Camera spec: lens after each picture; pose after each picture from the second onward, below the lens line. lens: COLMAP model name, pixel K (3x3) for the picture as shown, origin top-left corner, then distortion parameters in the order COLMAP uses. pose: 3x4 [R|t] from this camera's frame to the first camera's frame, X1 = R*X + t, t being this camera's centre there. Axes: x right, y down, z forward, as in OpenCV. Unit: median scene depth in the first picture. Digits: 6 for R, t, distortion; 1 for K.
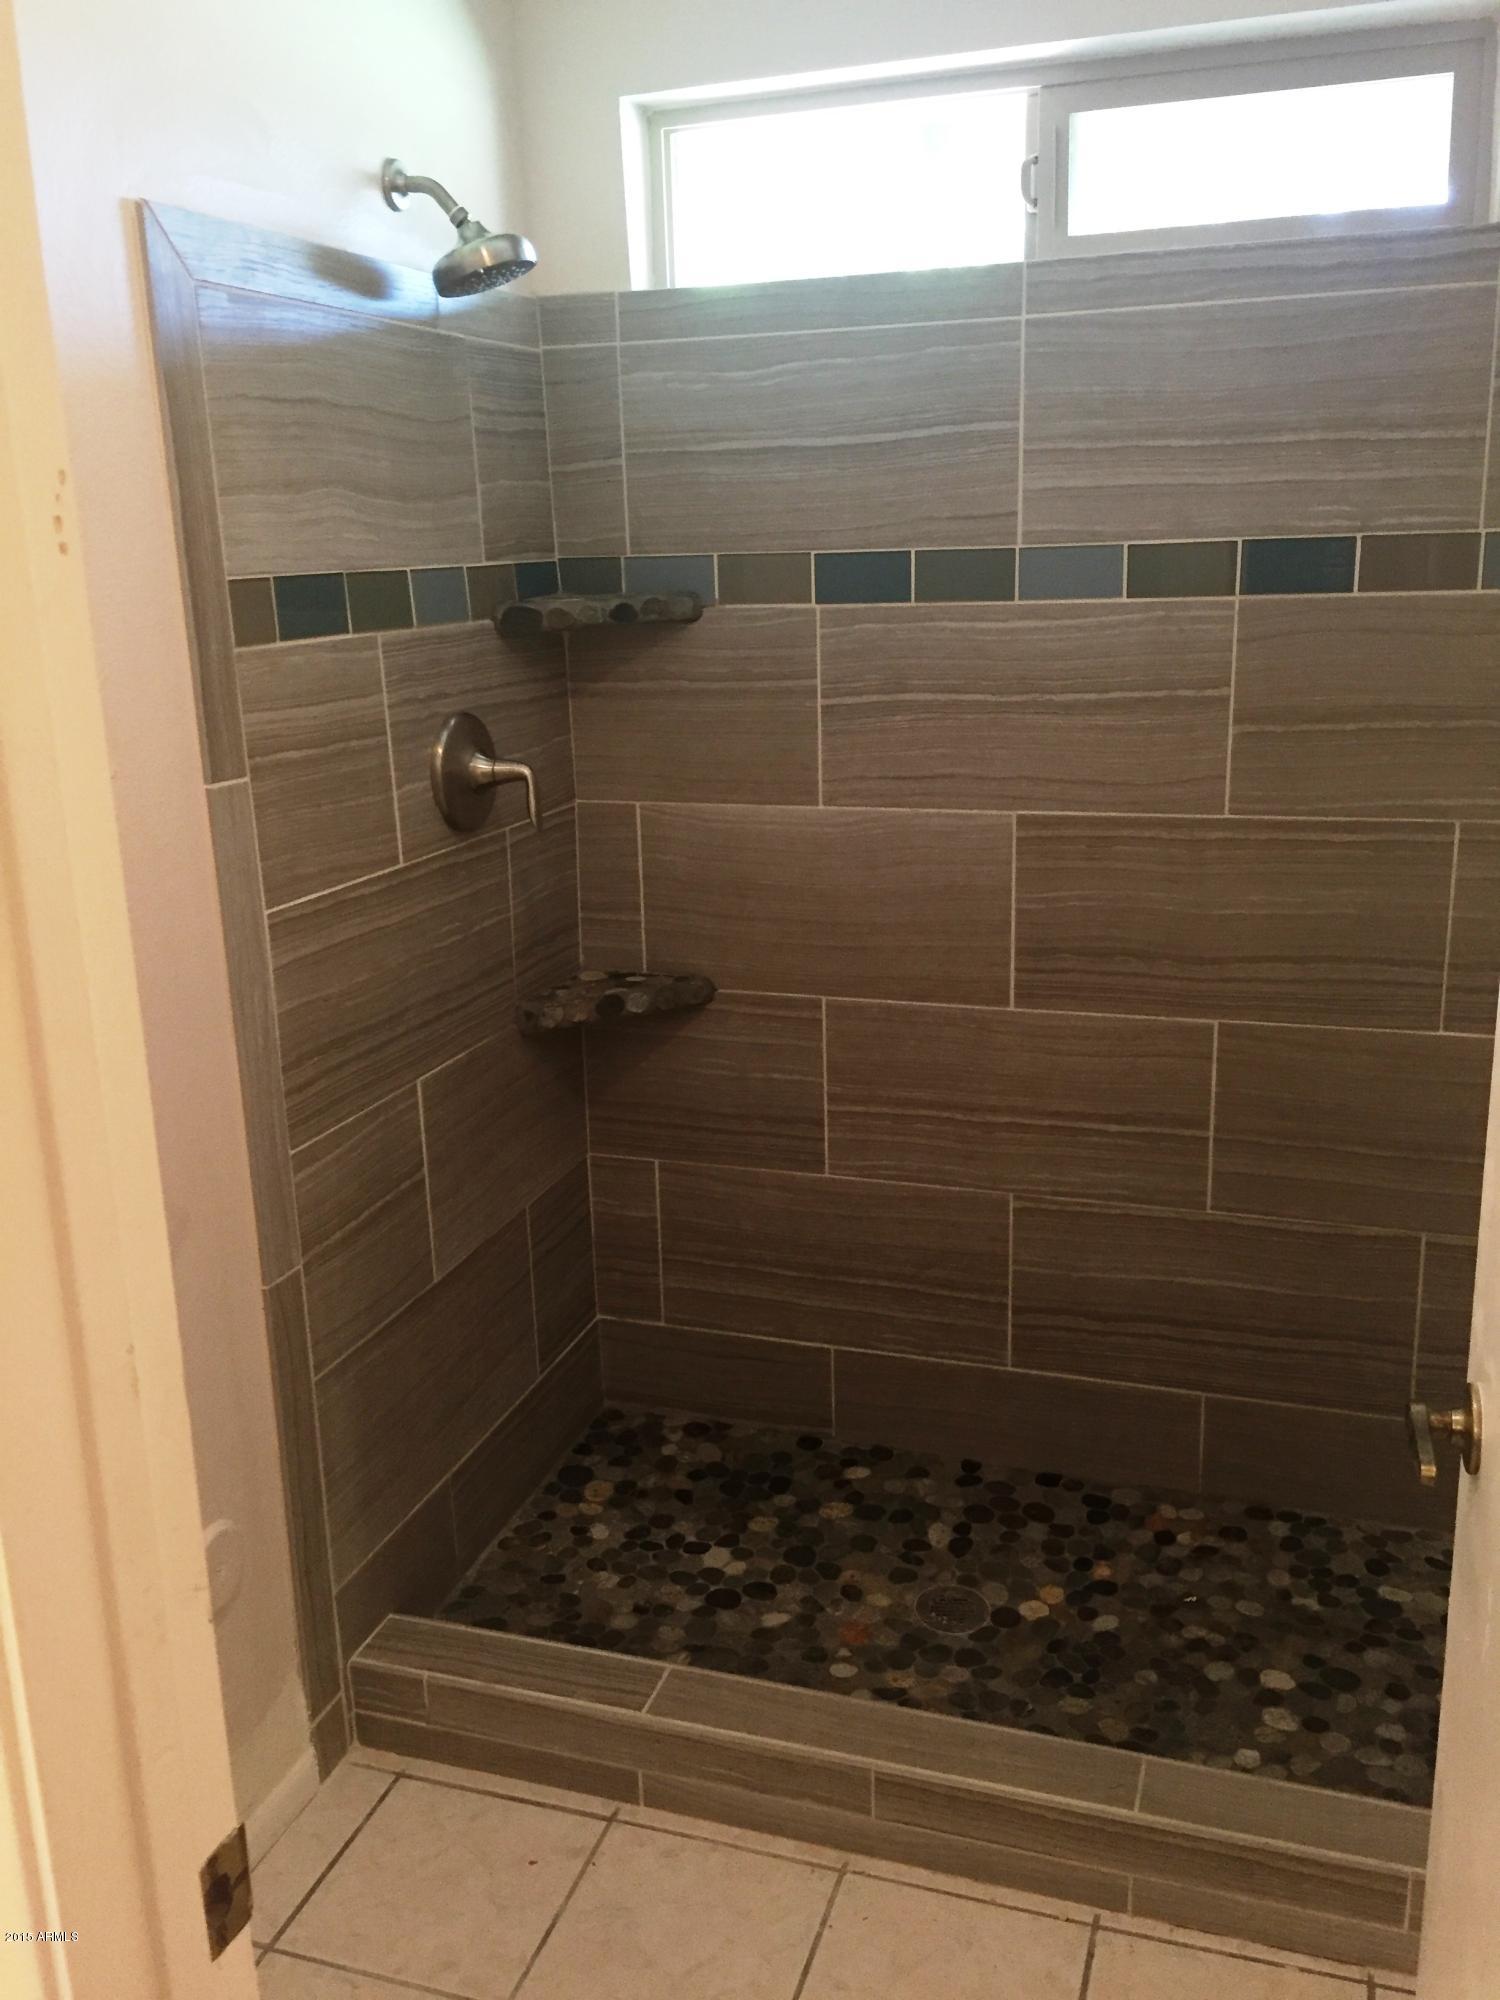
lens RADIAL K [[1748.9, 0, 743.9], [0, 1748.9, 1007.3], [0, 0, 1]] dist [0.033611, -0.015634]
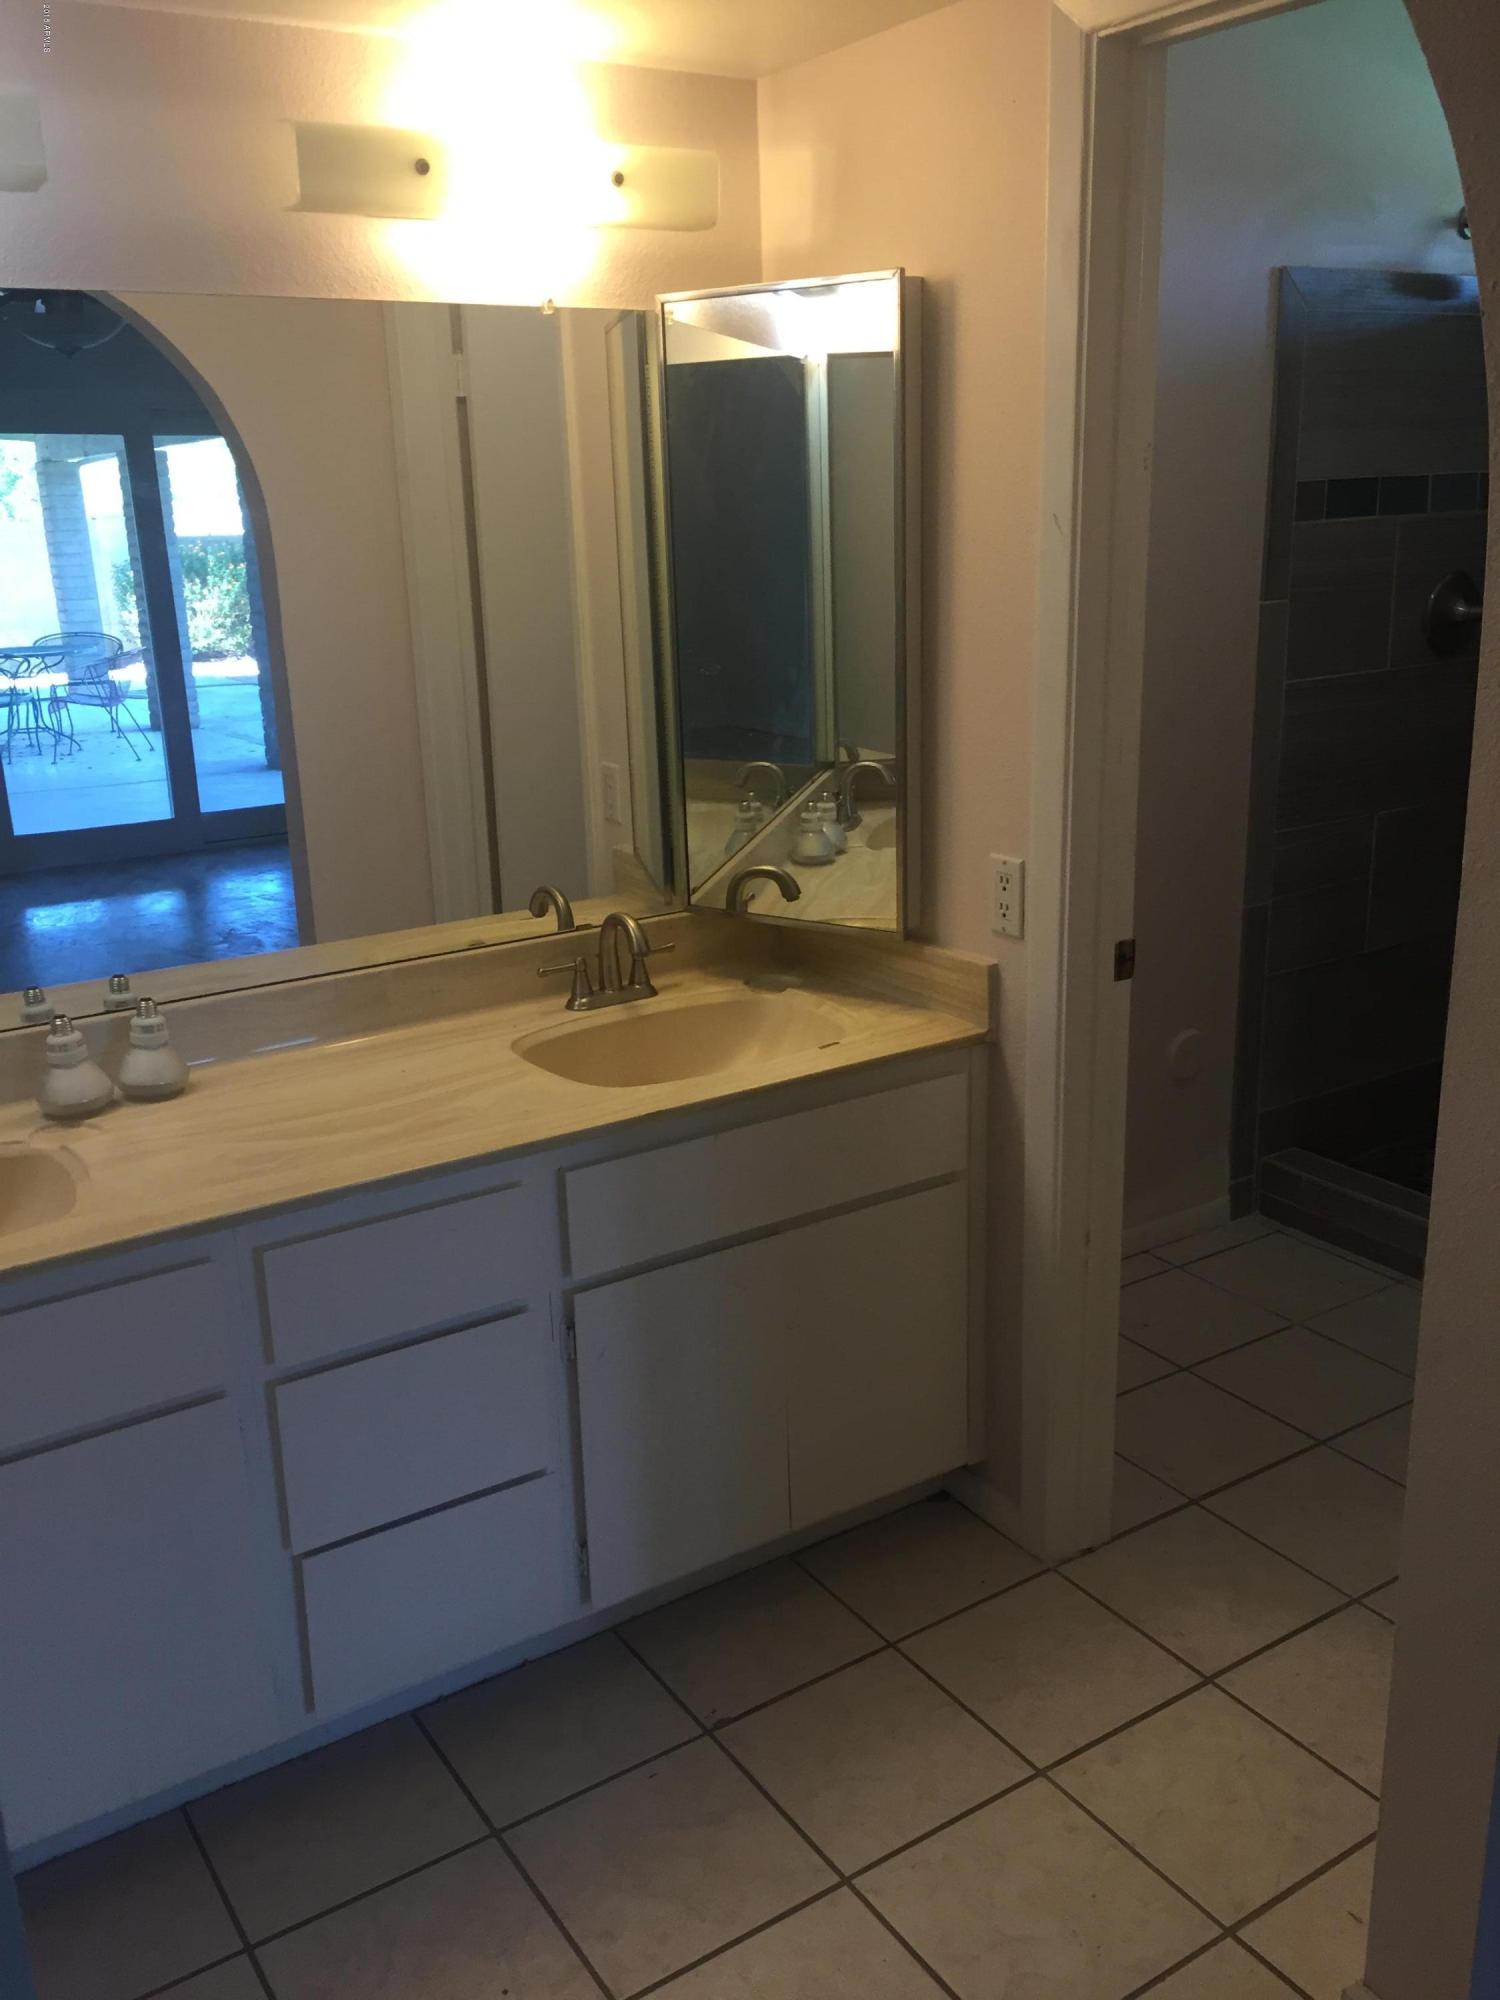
lens RADIAL K [[1748.9, 0, 730.1], [0, 1748.9, 999.9], [0, 0, 1]] dist [0.033611, -0.015634]
pose [[0.784657, 0.183995, -0.591996, 0.365525], [-0.153295, 0.982871, 0.102297, 0.155791], [0.600678, 0.010482, 0.799422, -0.669995]]
